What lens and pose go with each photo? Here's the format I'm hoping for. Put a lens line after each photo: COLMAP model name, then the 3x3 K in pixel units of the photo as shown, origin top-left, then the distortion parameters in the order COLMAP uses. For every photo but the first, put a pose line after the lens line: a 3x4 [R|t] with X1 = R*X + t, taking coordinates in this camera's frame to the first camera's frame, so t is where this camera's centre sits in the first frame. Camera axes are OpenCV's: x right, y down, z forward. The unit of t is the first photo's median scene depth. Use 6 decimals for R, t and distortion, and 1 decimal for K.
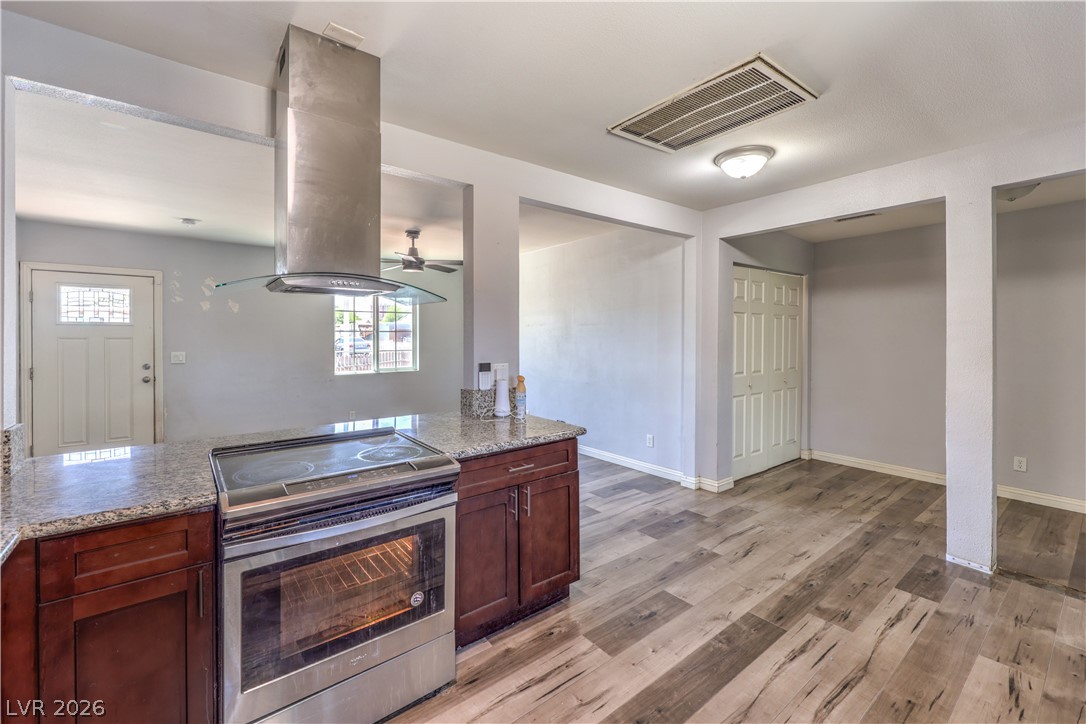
lens RADIAL K [[457.9, 0, 537.6], [0, 457.9, 335.8], [0, 0, 1]] dist [0.003355, 0.000371]
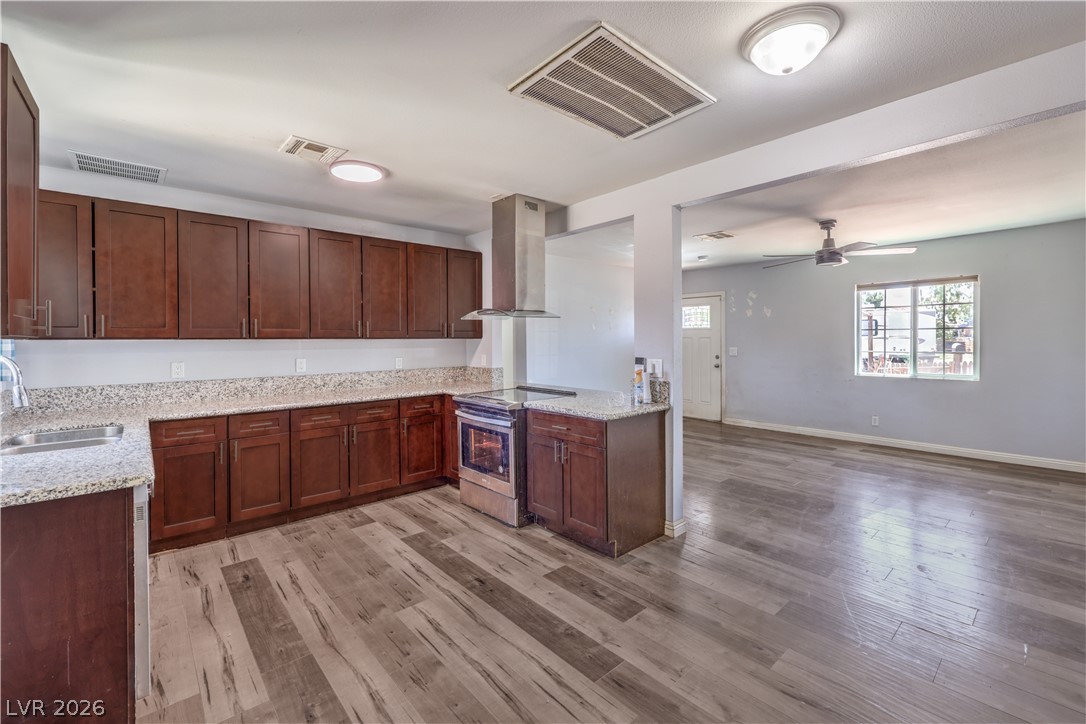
lens RADIAL K [[457.9, 0, 555.4], [0, 457.9, 344.1], [0, 0, 1]] dist [0.003355, 0.000371]
pose [[0.073748, 0.011153, -0.997215, 0.652849], [0.008906, 0.999890, 0.011842, 0.003931], [0.997237, -0.009754, 0.073640, 0.414222]]
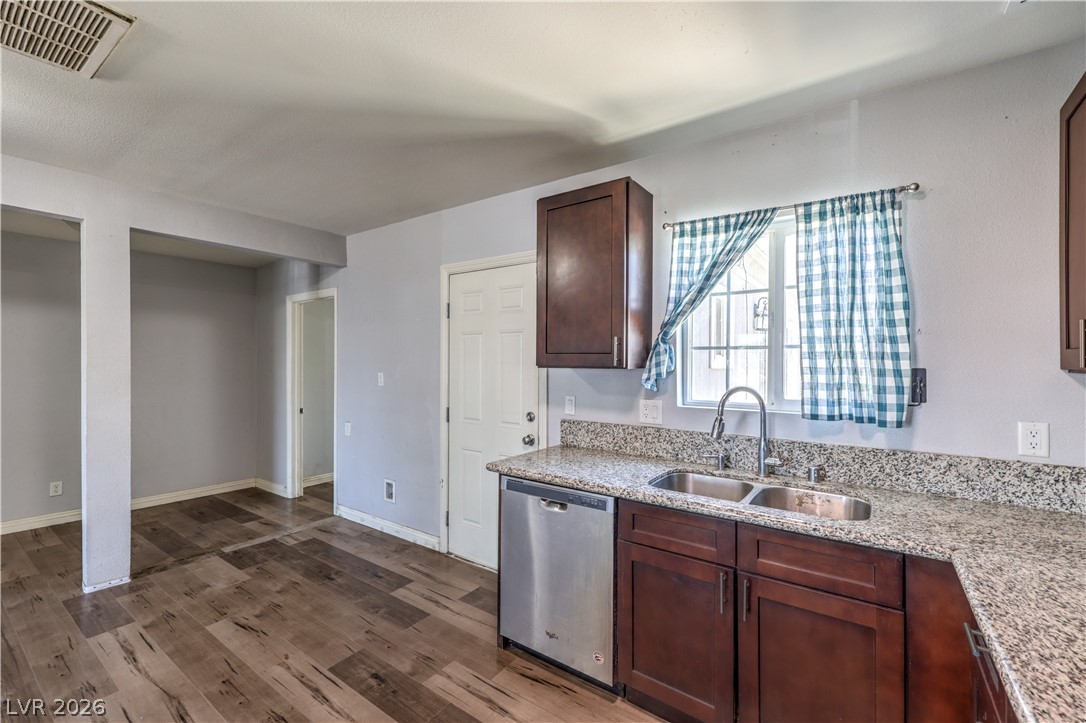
lens RADIAL K [[457.9, 0, 544.0], [0, 457.9, 367.0], [0, 0, 1]] dist [0.003355, 0.000371]
pose [[-0.281975, -0.006209, 0.959402, -0.199901], [-0.007493, 0.999963, 0.004269, -0.003187], [-0.959393, -0.005985, -0.282011, 0.213405]]
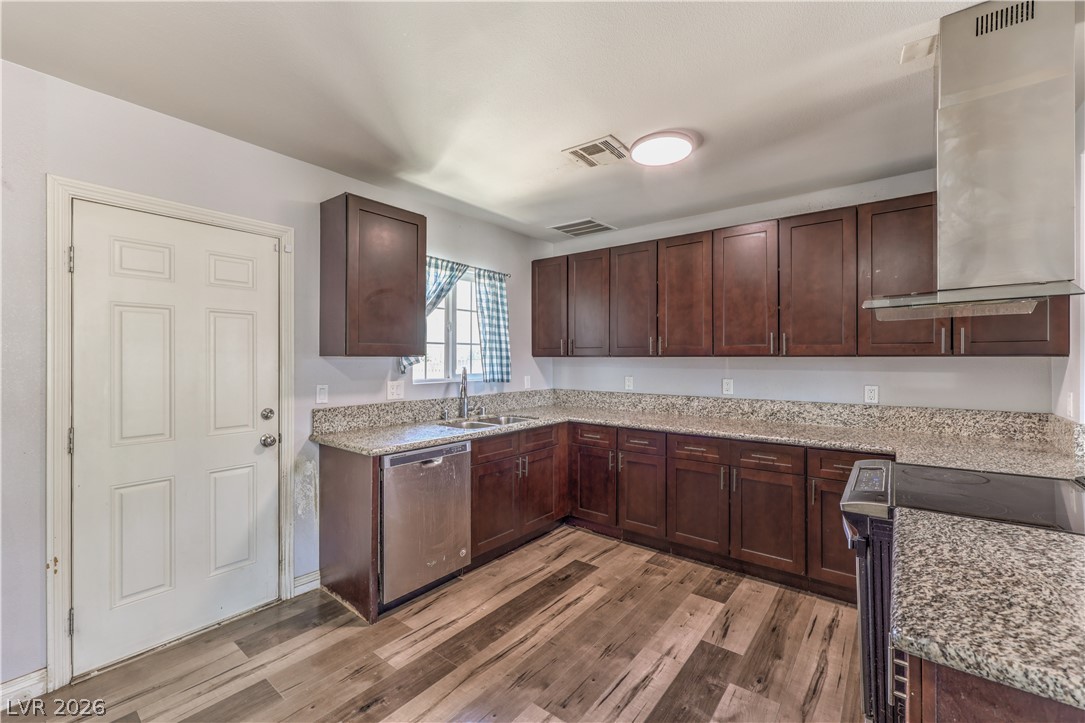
lens RADIAL K [[457.5, 0, 548.1], [0, 457.5, 358.1], [0, 0, 1]] dist [0.003355, 0.000371]
pose [[-0.970259, 0.001362, -0.242066, 0.219963], [0.001525, 0.999999, -0.000487, 0.002676], [0.242065, -0.000841, -0.970260, 0.667365]]
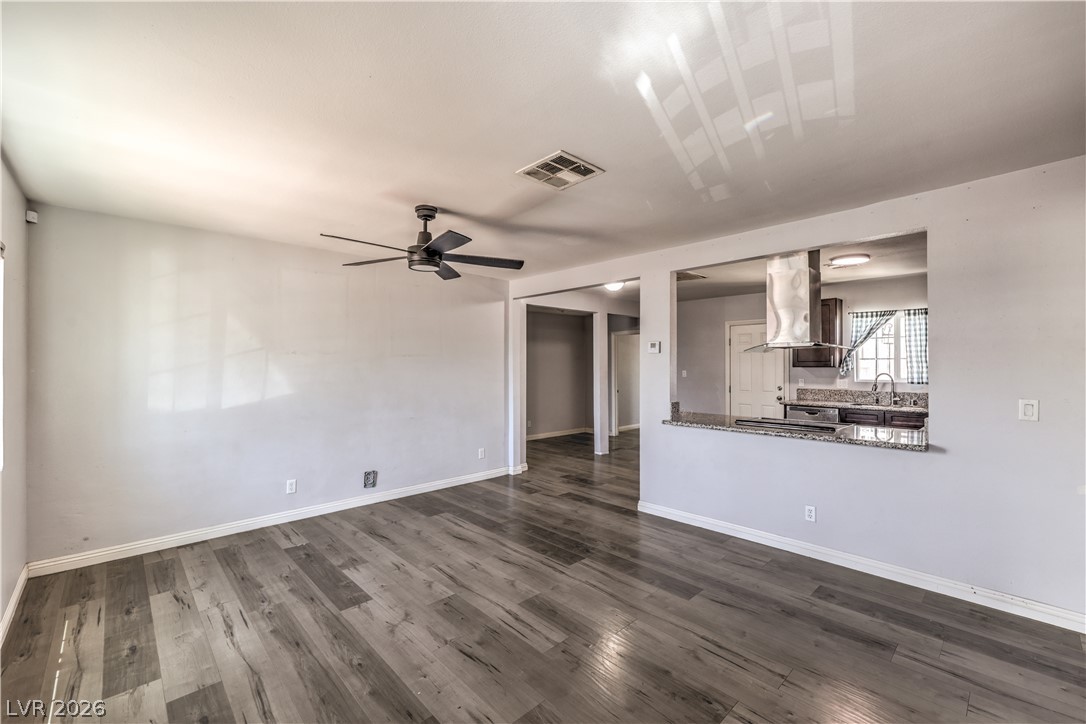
lens RADIAL K [[457.9, 0, 542.2], [0, 457.9, 364.5], [0, 0, 1]] dist [0.003355, 0.000371]
pose [[-0.094950, 0.003076, 0.995477, -1.000637], [0.000273, 0.999995, -0.003064, -0.003986], [-0.995482, -0.000019, -0.094950, 0.964748]]
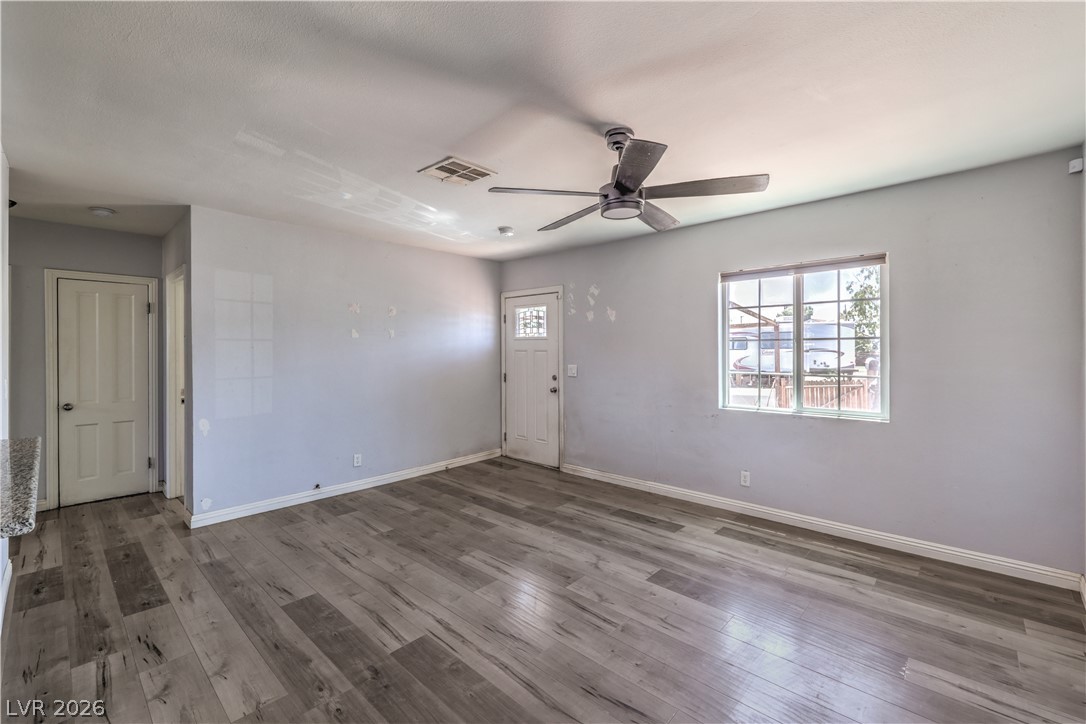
lens RADIAL K [[457.9, 0, 547.9], [0, 457.9, 348.2], [0, 0, 1]] dist [0.003355, 0.000371]
pose [[0.167464, -0.003255, -0.985873, 0.209412], [0.005019, 0.999984, -0.002449, 0.002067], [0.985865, -0.004538, 0.167478, 0.904706]]
